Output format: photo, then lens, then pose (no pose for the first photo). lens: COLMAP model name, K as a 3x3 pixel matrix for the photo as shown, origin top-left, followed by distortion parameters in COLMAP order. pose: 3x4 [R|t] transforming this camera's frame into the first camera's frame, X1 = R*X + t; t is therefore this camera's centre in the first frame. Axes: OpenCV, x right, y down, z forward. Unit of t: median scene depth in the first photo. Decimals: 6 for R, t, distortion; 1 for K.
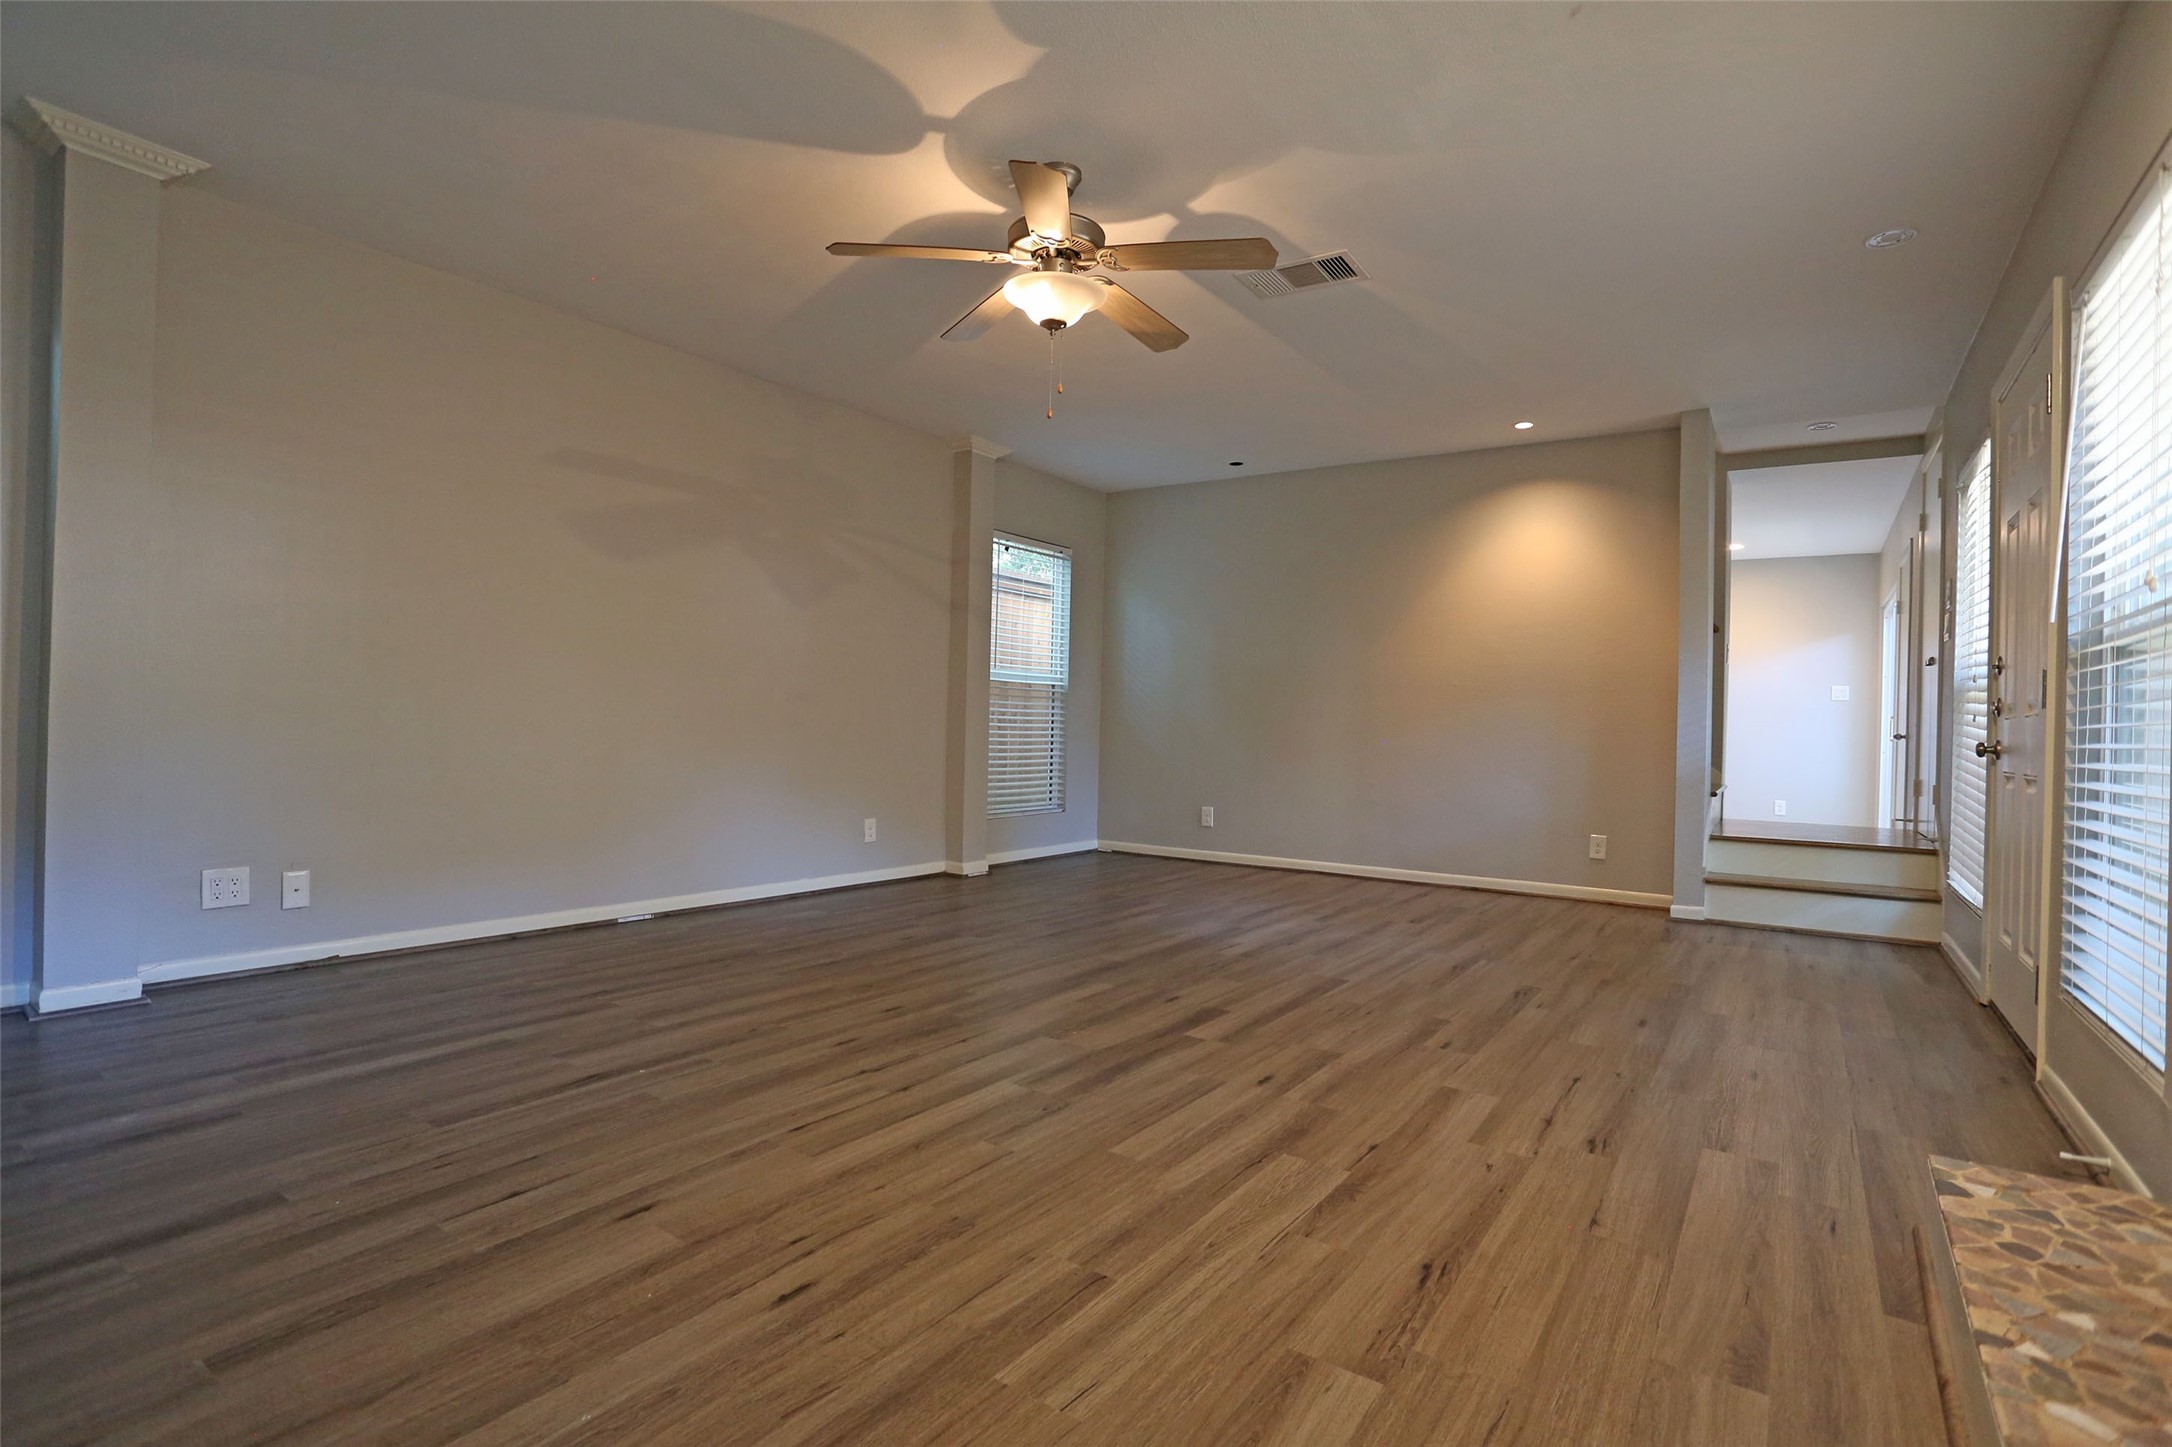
lens RADIAL K [[1051.8, 0, 1086.0], [0, 1051.8, 723.5], [0, 0, 1]] dist [-0.070057, 0.029257]
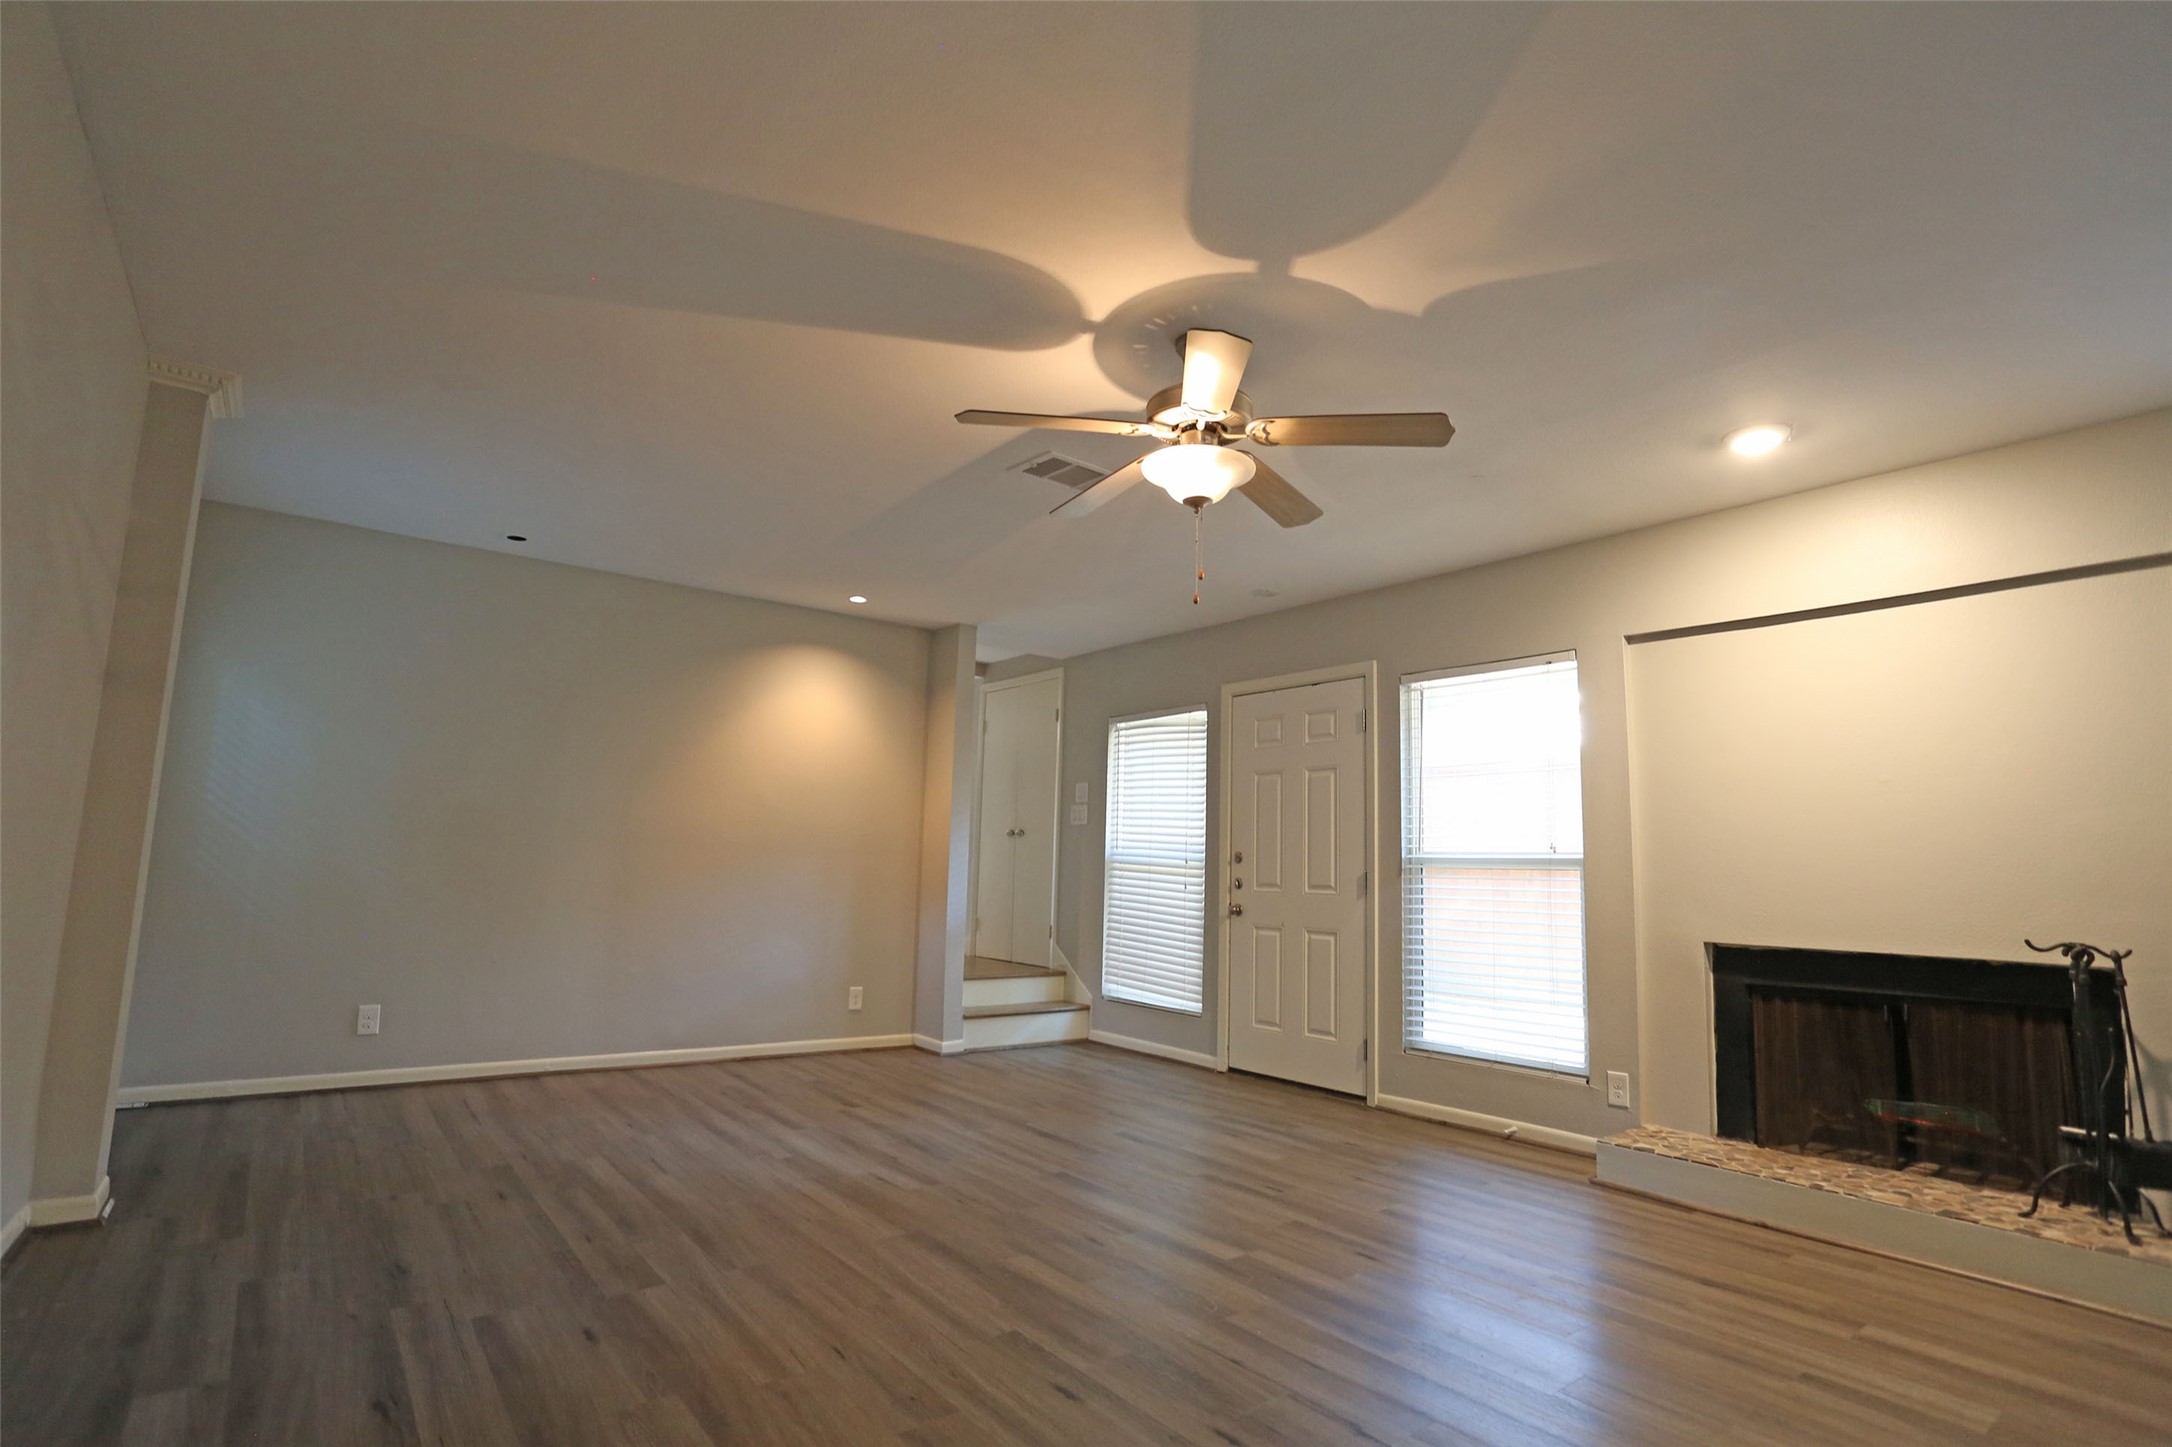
lens RADIAL K [[1051.8, 0, 1086.0], [0, 1051.8, 723.5], [0, 0, 1]] dist [-0.070057, 0.029257]
pose [[0.296401, 0.113720, 0.948269, -0.939646], [-0.020530, 0.993415, -0.112717, -0.088877], [-0.954843, 0.013942, 0.296784, 0.860056]]
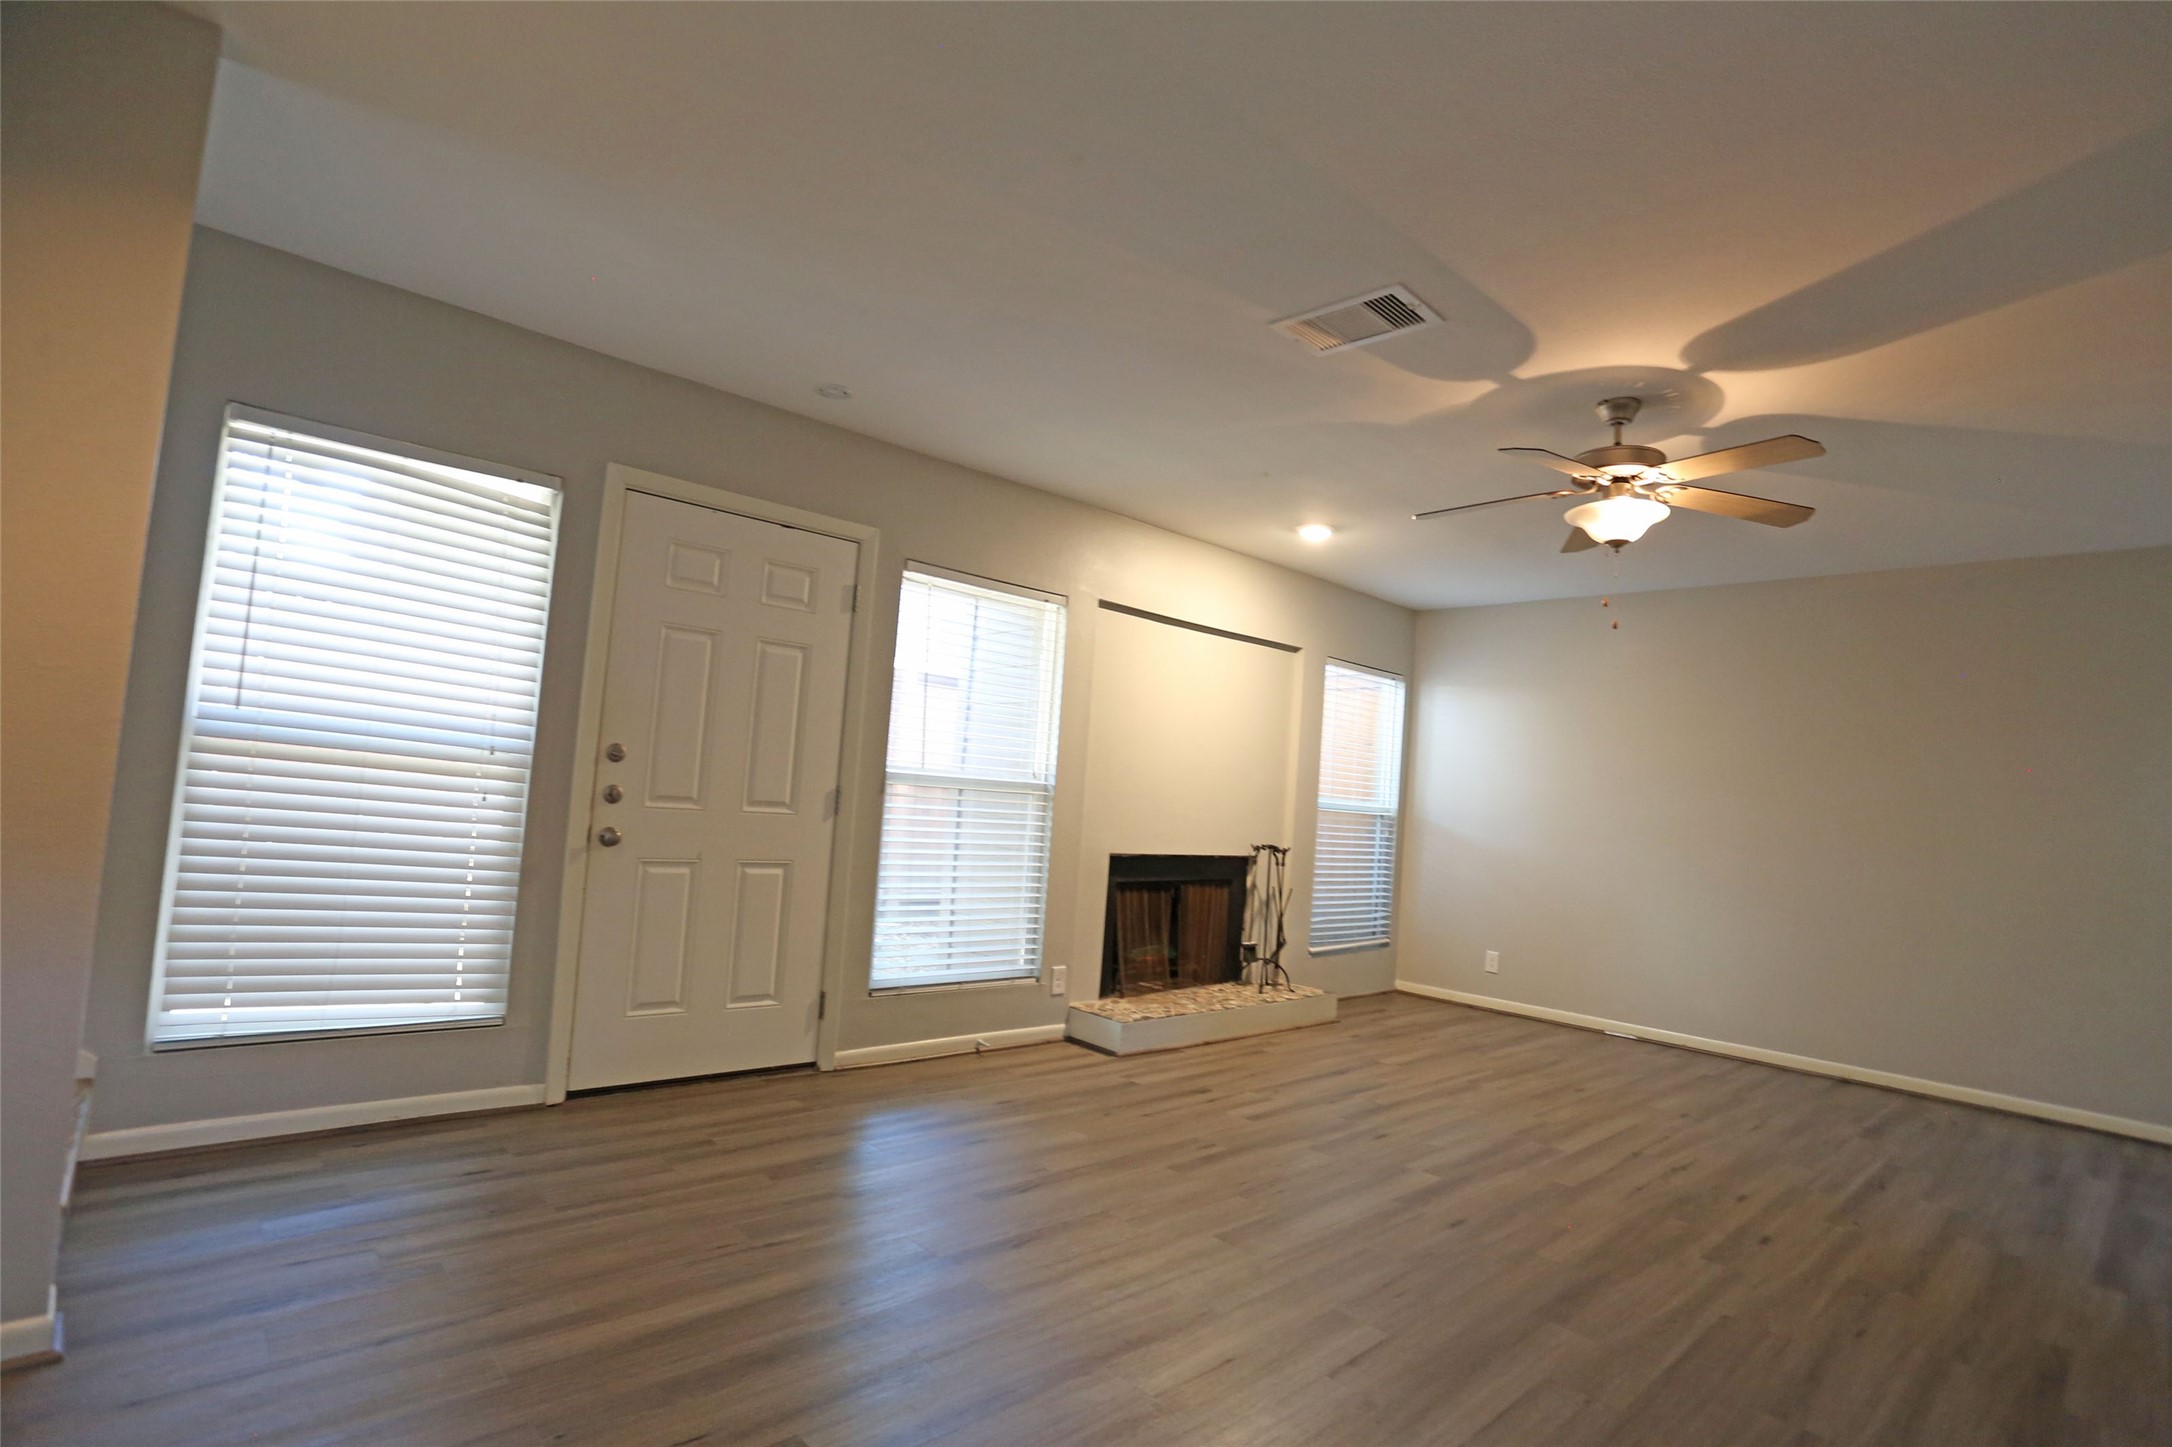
lens RADIAL K [[1051.8, 0, 1086.0], [0, 1051.8, 723.5], [0, 0, 1]] dist [-0.070057, 0.029257]
pose [[-0.971310, -0.079211, 0.224238, 0.260161], [-0.094904, 0.993672, -0.060074, -0.080122], [-0.218061, -0.079632, -0.972681, 2.245505]]
